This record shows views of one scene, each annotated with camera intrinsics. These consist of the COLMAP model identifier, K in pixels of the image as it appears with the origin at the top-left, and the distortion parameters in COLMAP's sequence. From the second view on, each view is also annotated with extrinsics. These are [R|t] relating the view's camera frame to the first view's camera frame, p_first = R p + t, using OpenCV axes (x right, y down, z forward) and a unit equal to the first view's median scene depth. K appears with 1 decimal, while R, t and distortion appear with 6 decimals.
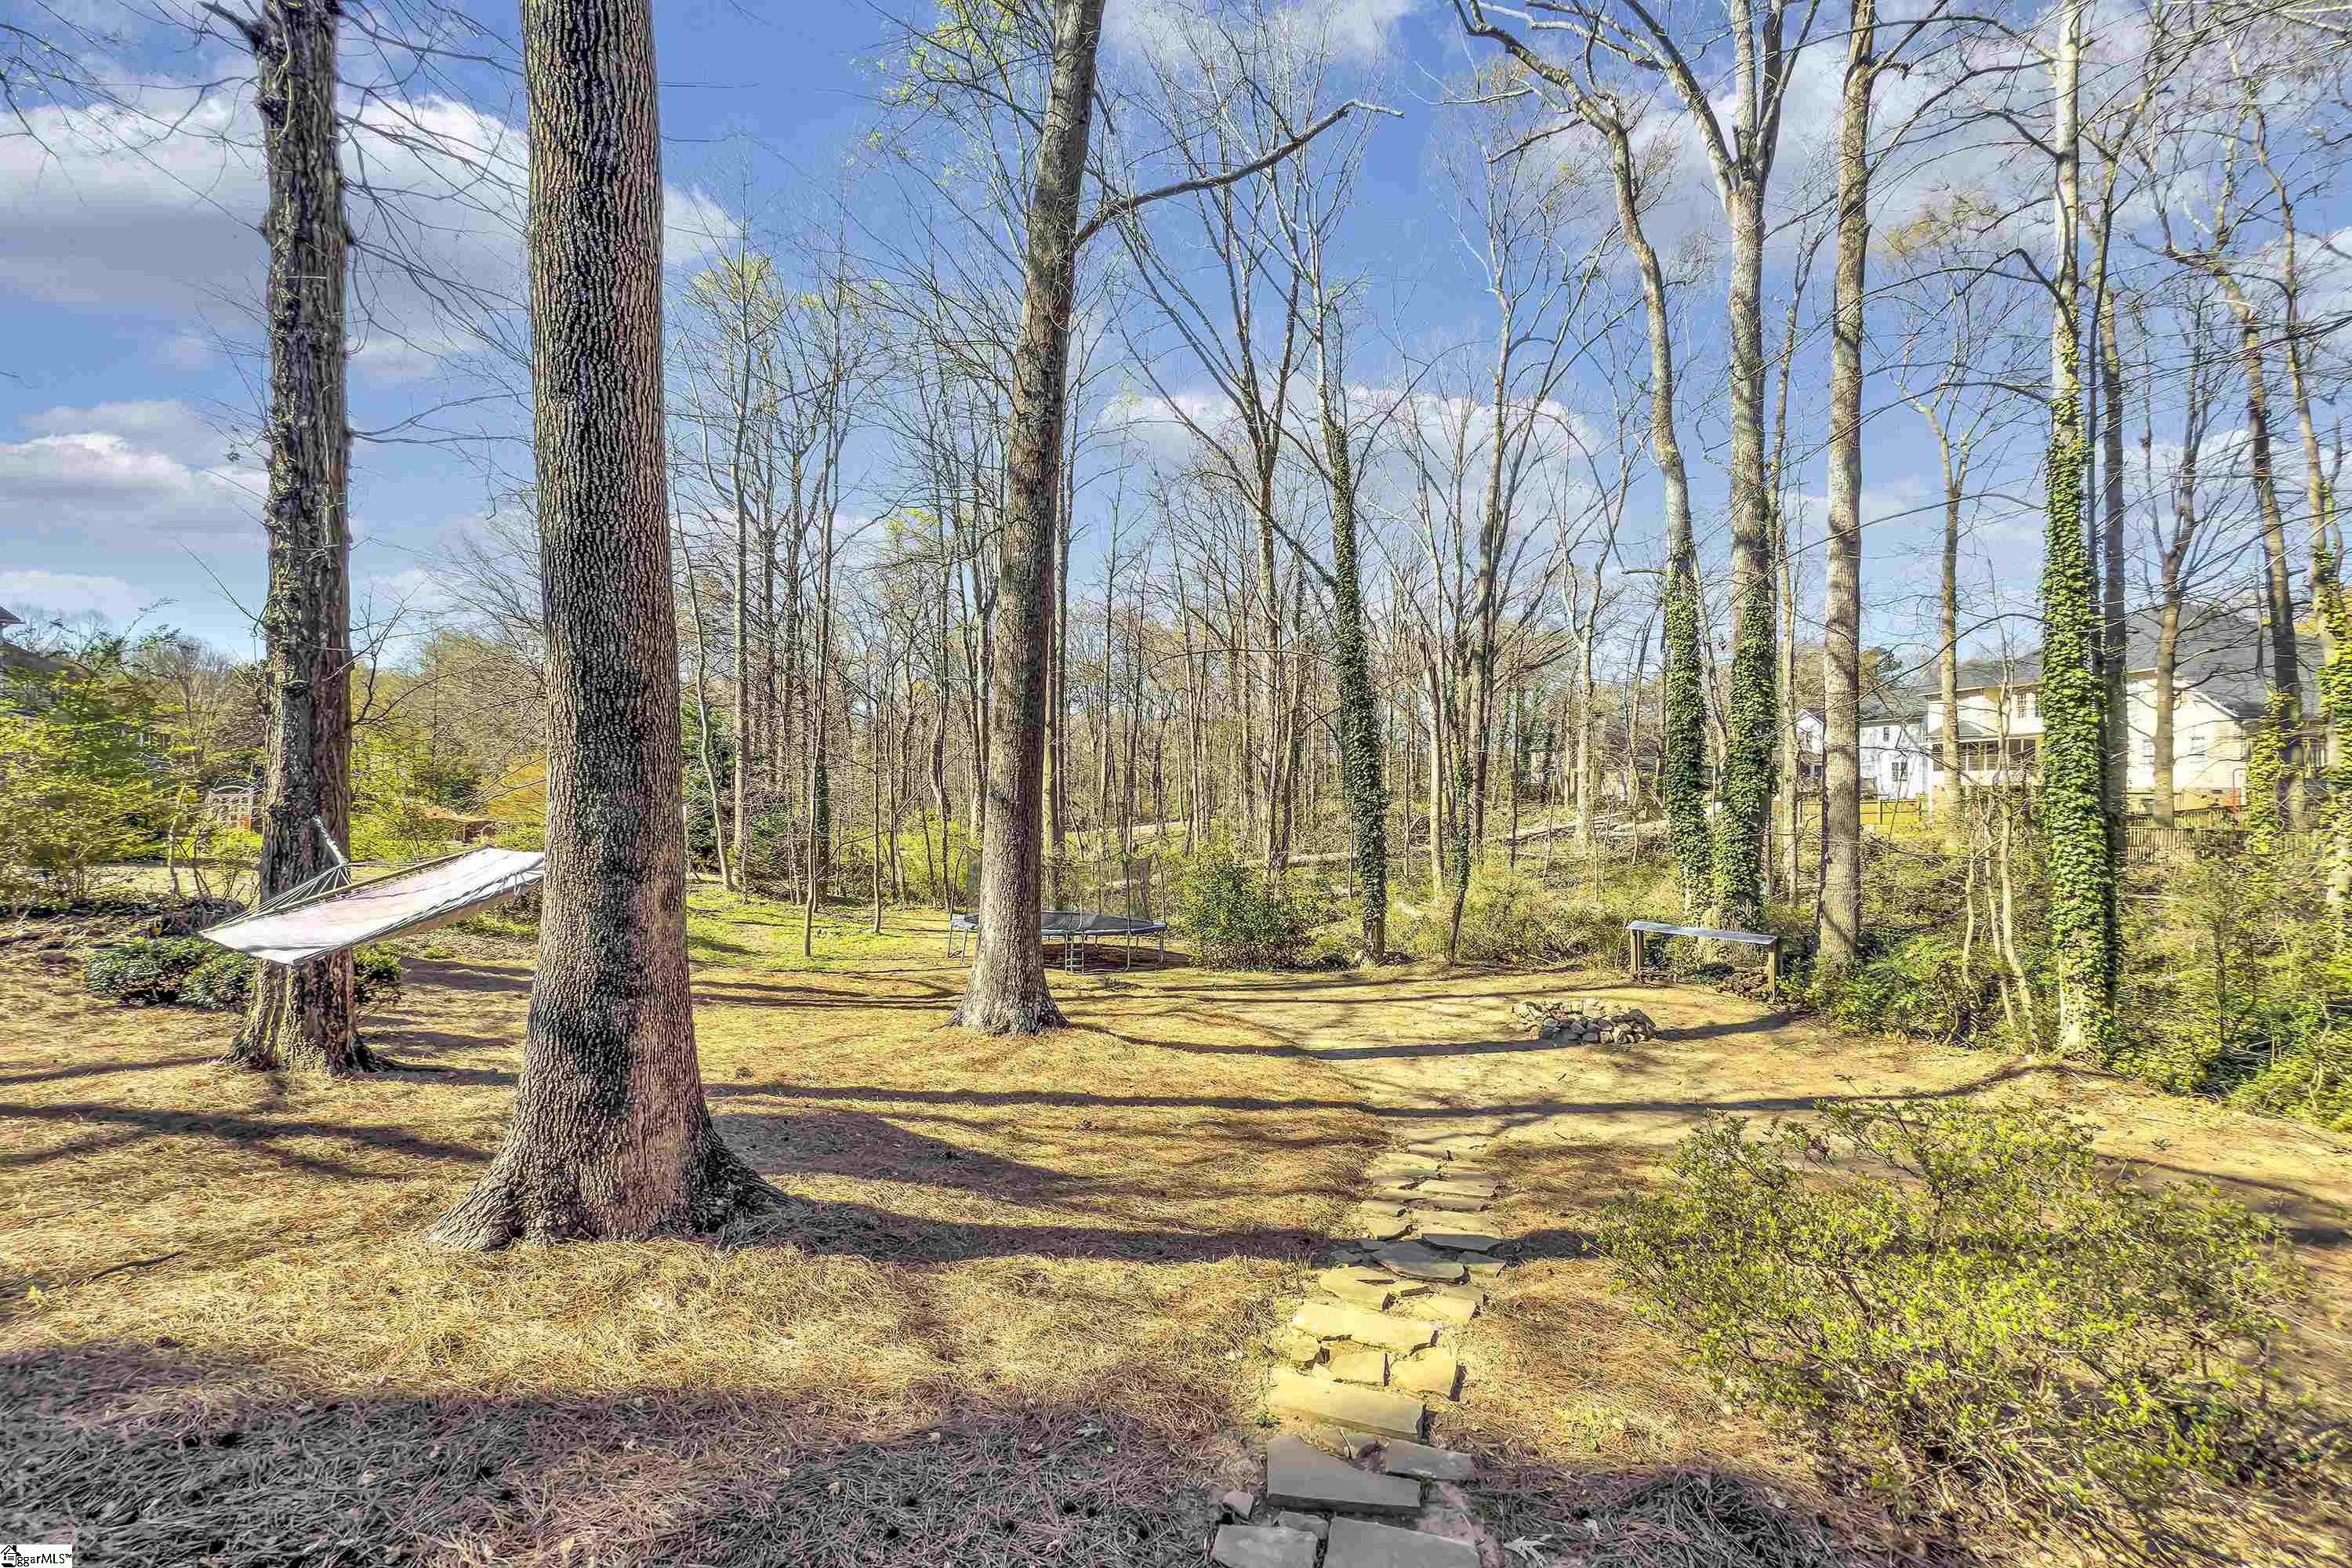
lens RADIAL K [[935.2, 0, 1176.0], [0, 935.2, 784.0], [0, 0, 1]] dist [-0.003100, -0.000458]
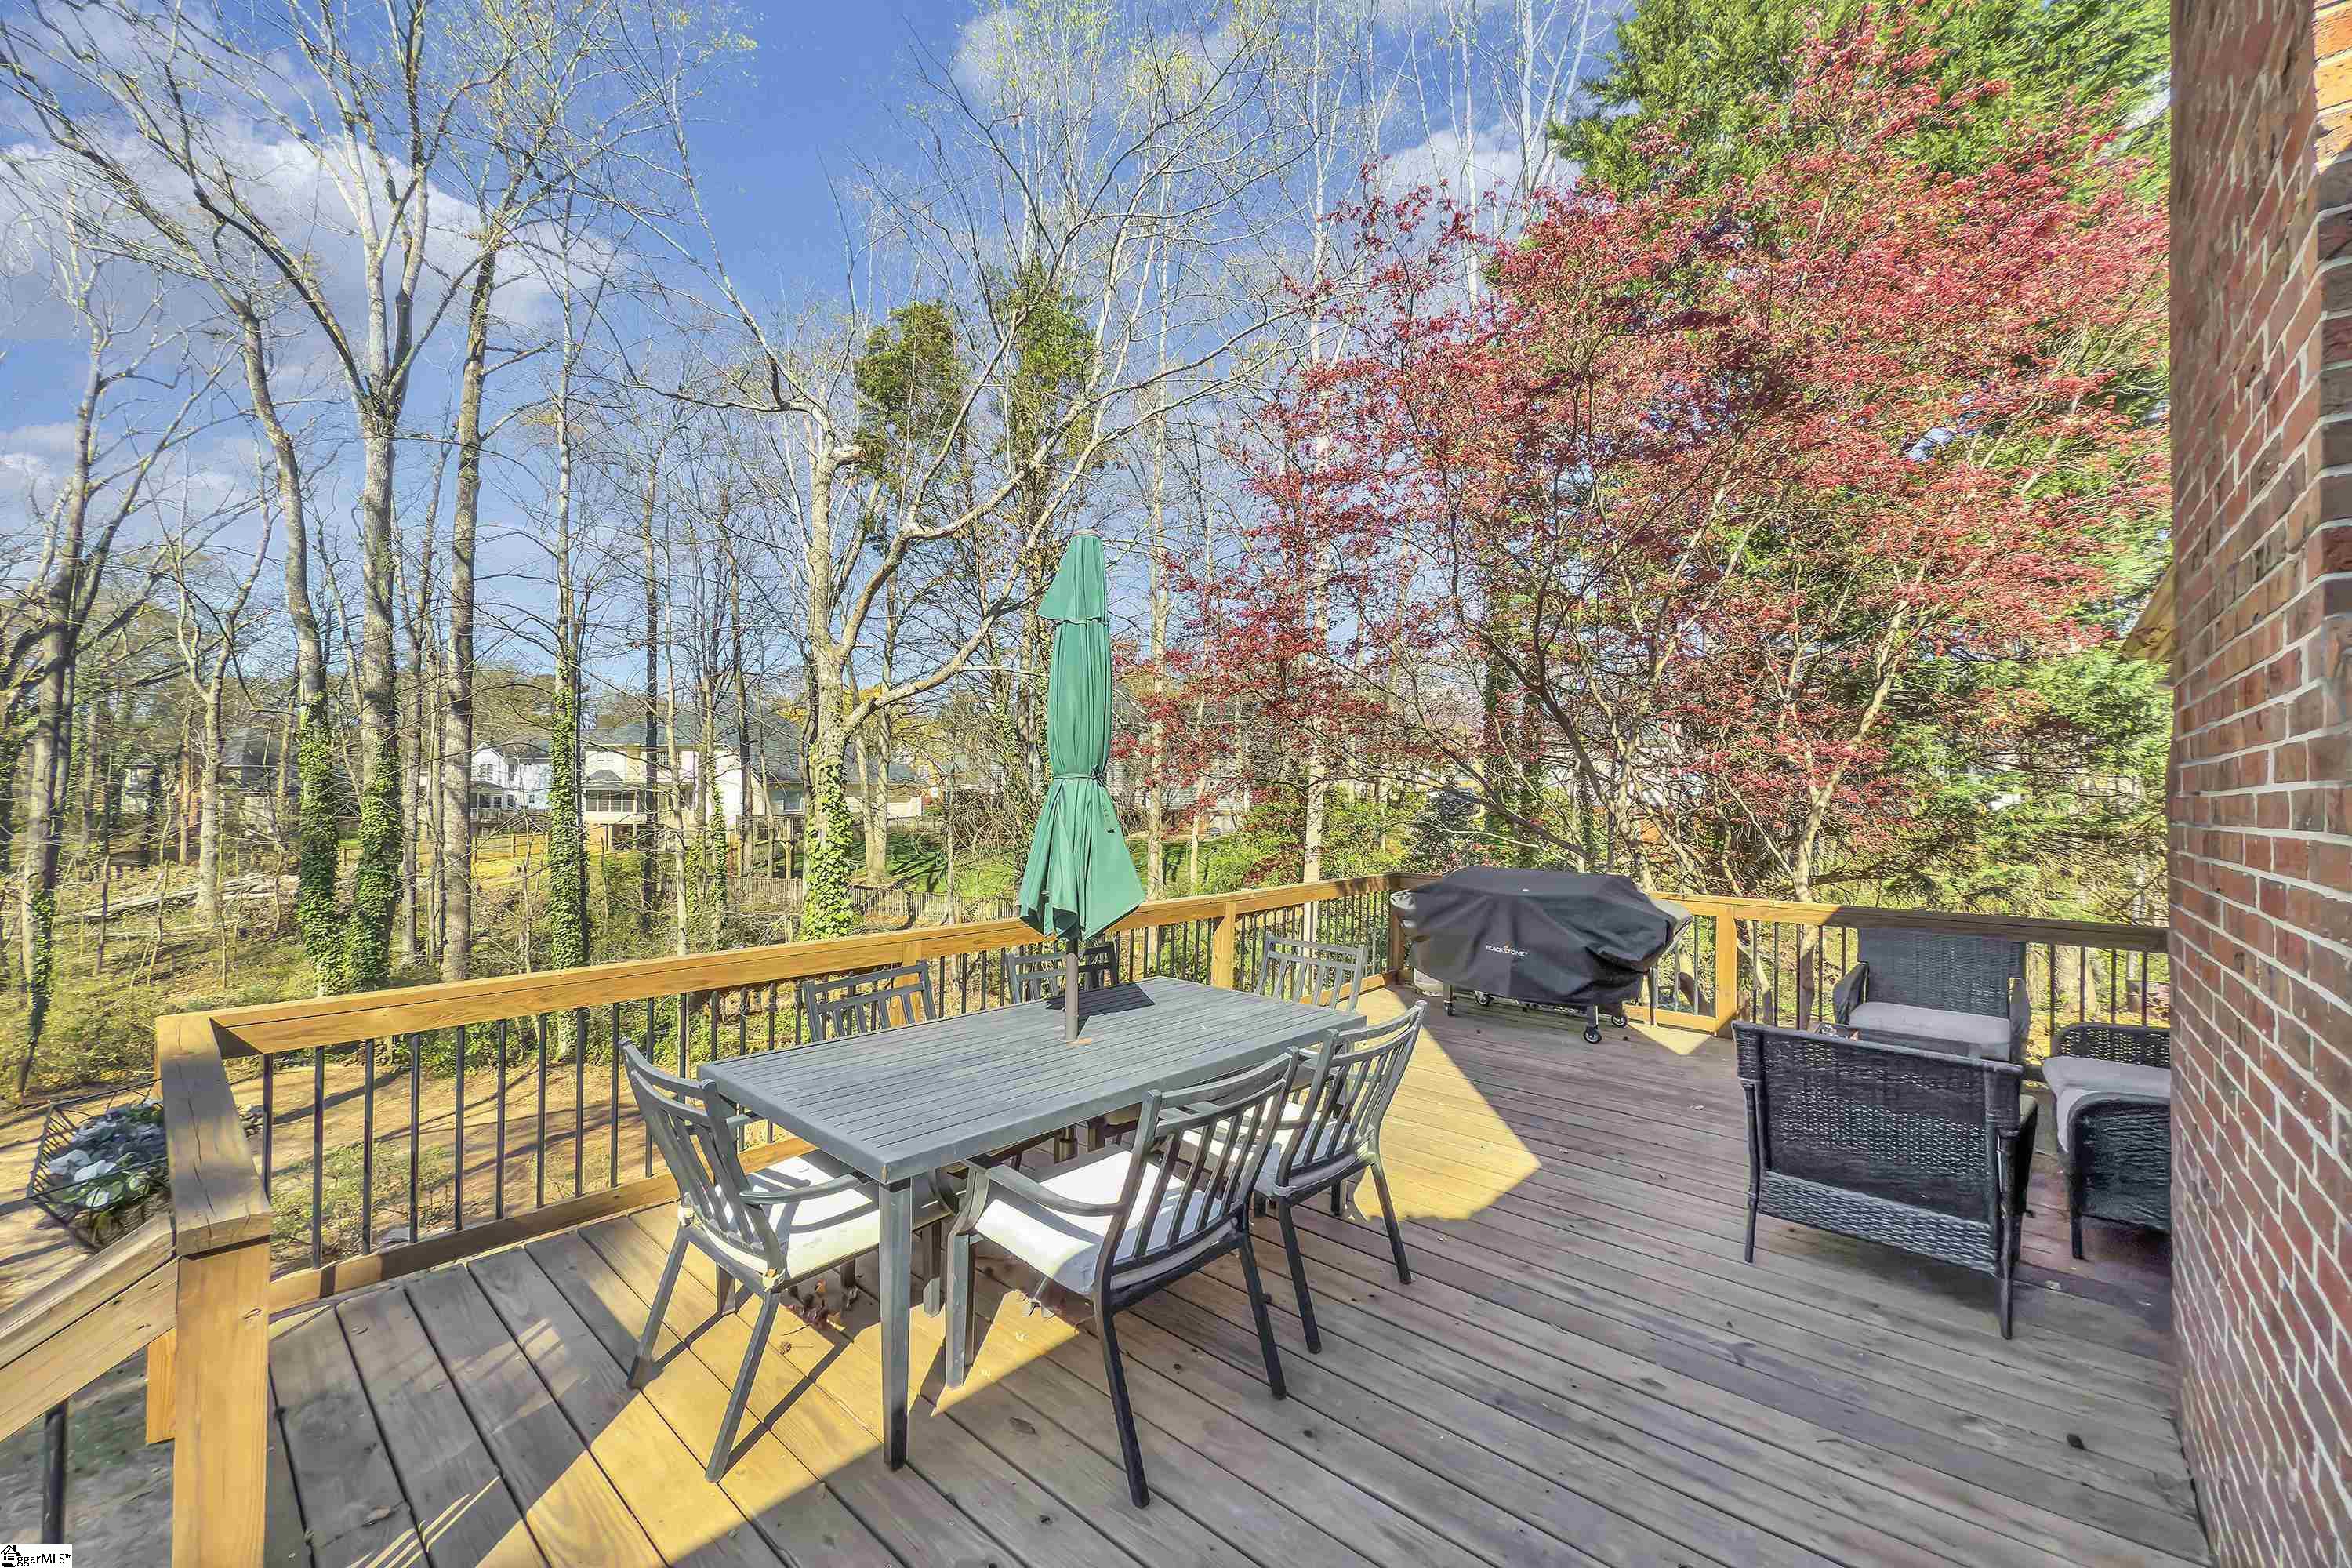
lens RADIAL K [[935.2, 0, 1176.0], [0, 935.2, 784.0], [0, 0, 1]] dist [-0.003100, -0.000458]
pose [[0.349014, 0.001368, 0.937116, -0.192461], [-0.006102, 0.999981, 0.000813, -0.152425], [-0.937098, -0.006002, 0.349016, -0.449727]]
